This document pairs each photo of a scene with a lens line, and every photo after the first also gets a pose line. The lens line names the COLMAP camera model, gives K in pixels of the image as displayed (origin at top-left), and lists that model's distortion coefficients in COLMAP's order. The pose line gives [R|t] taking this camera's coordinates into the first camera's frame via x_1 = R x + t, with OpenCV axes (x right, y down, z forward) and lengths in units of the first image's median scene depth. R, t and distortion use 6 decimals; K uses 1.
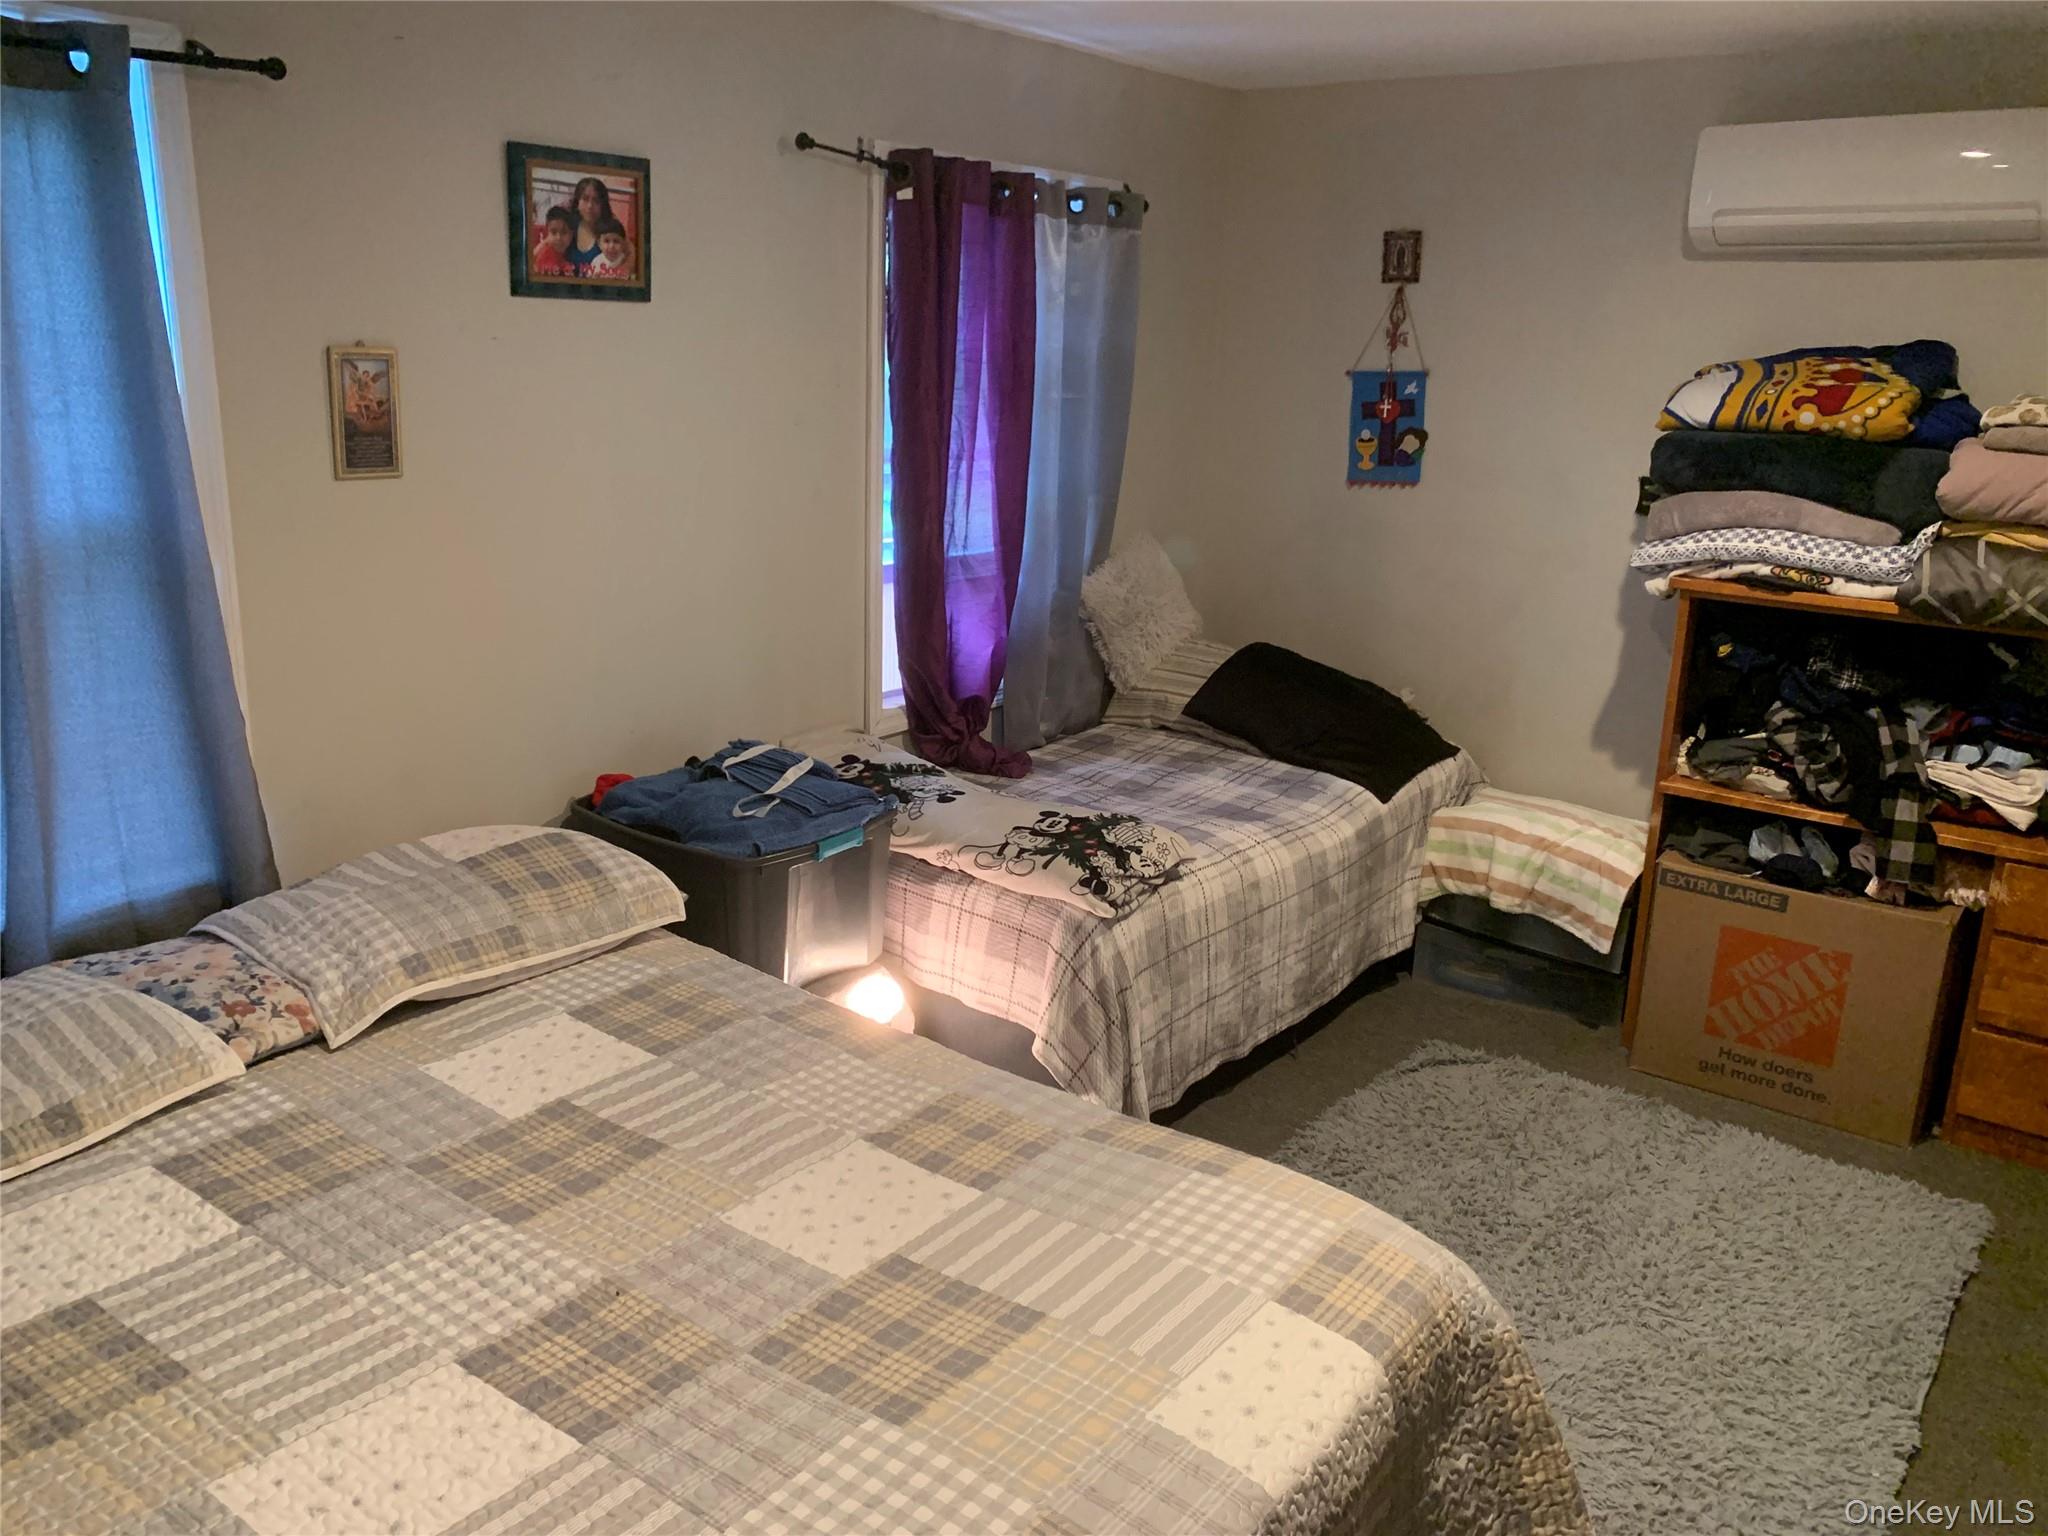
lens RADIAL K [[1551.9, 0, 1016.8], [0, 1551.9, 770.9], [0, 0, 1]] dist [-0.036757, -0.002599]
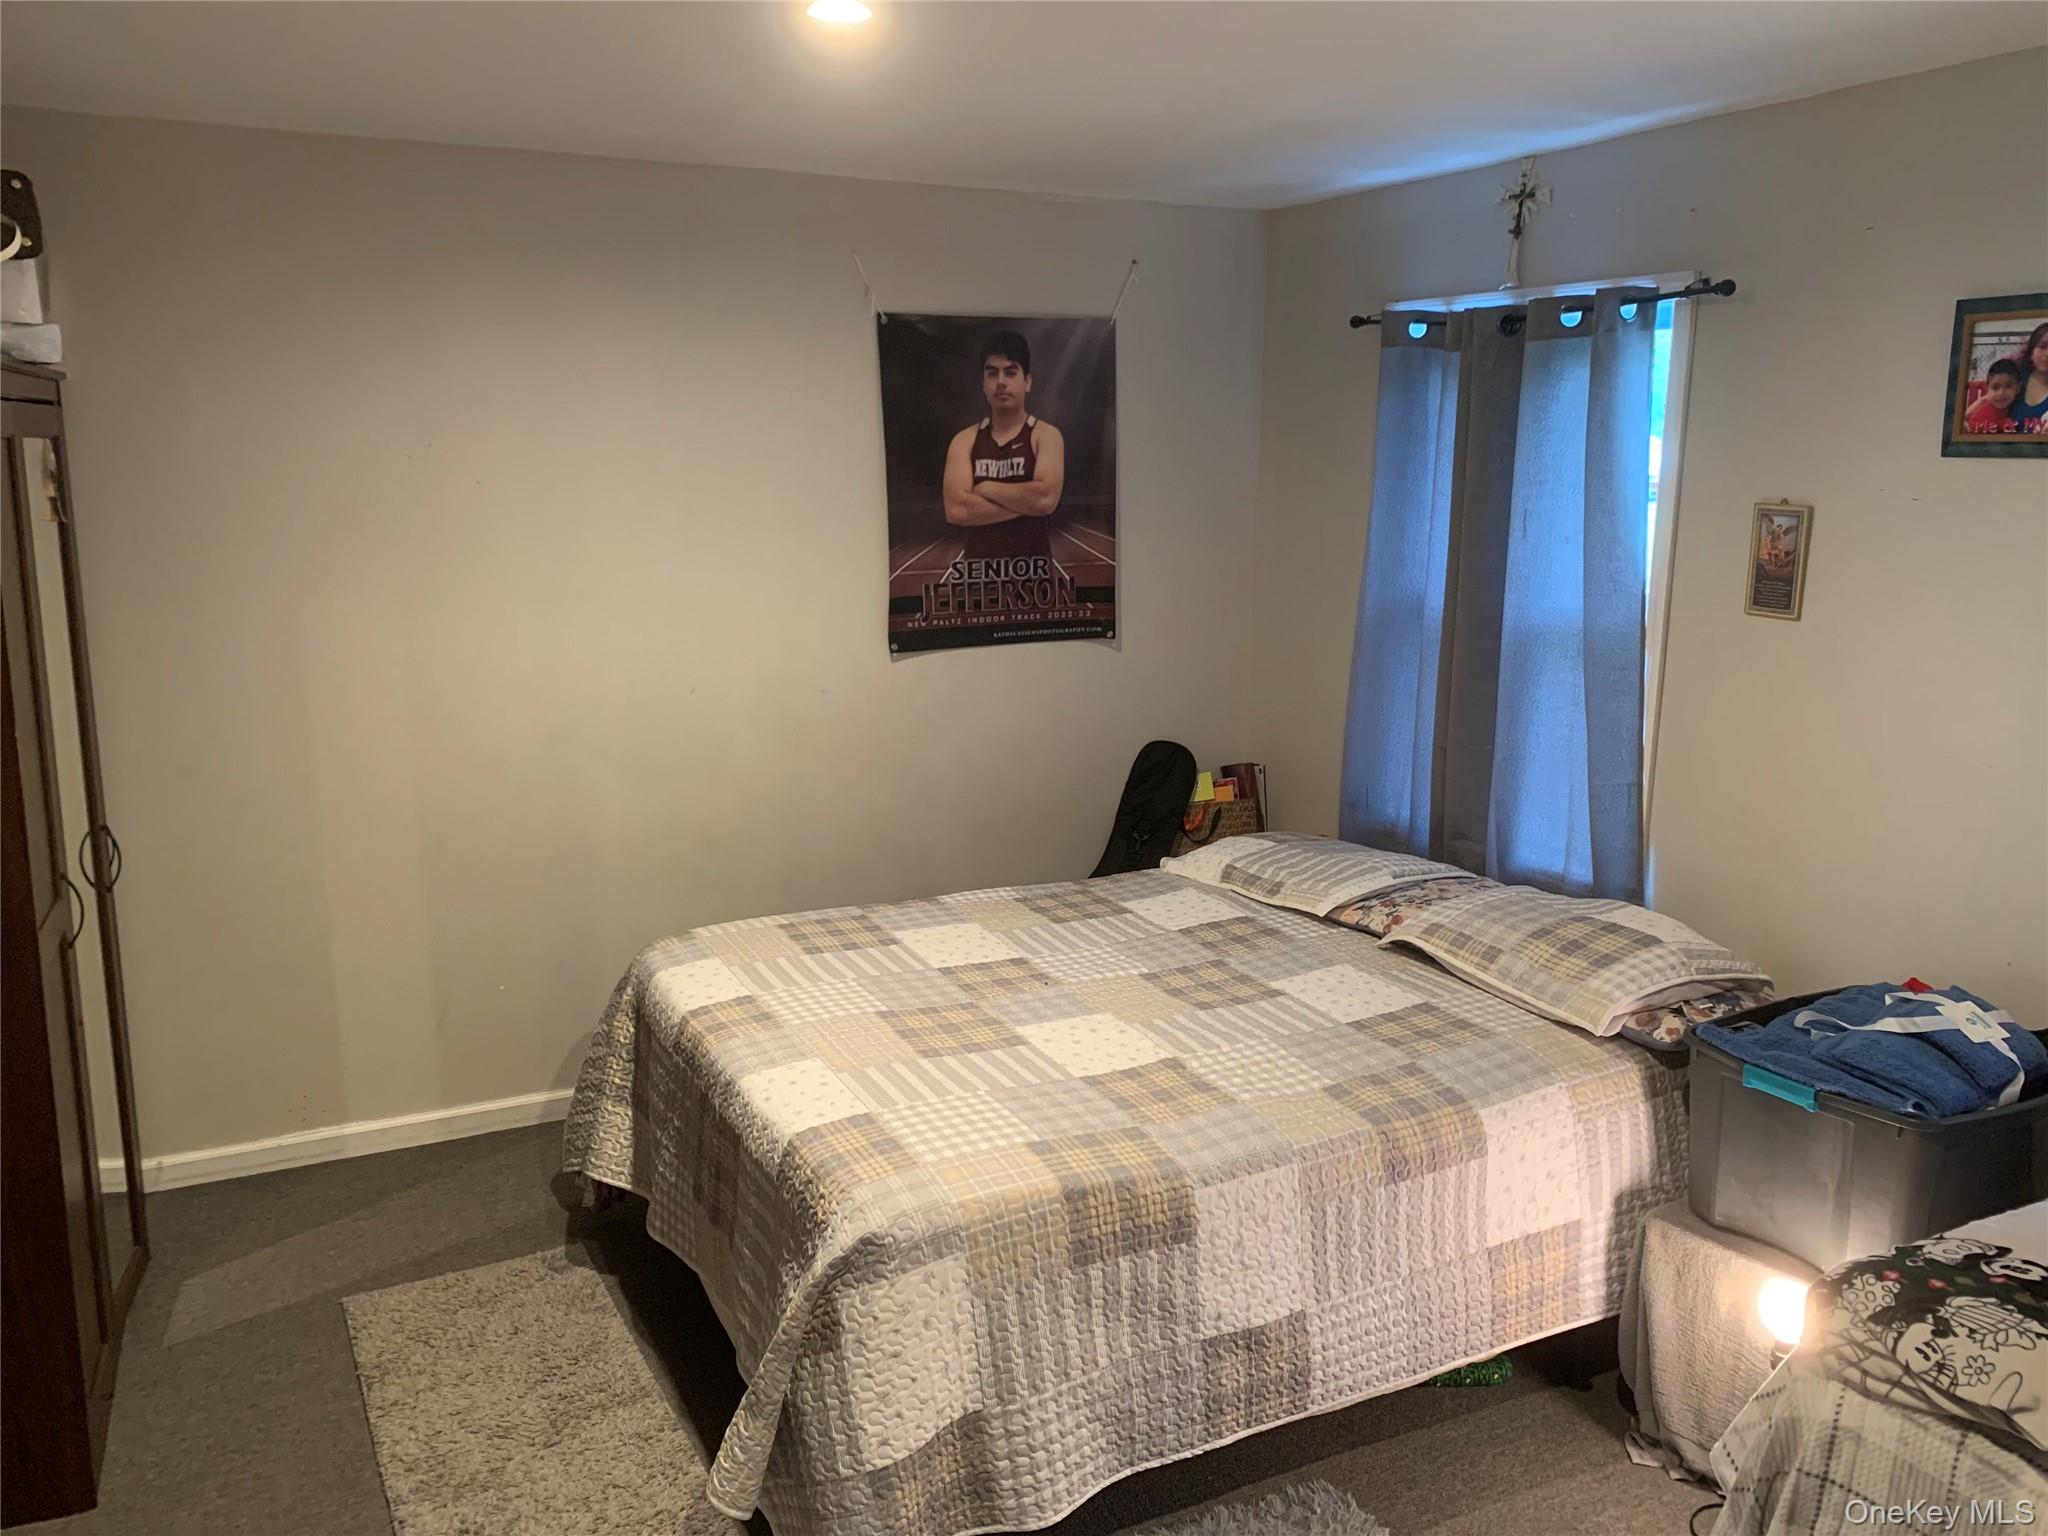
lens RADIAL K [[1551.9, 0, 1019.4], [0, 1551.9, 762.2], [0, 0, 1]] dist [-0.036757, -0.002599]
pose [[-0.450629, 0.120291, -0.884570, 0.824090], [-0.278731, 0.922383, 0.267428, -0.233461], [0.848082, 0.367068, -0.382124, 0.972897]]
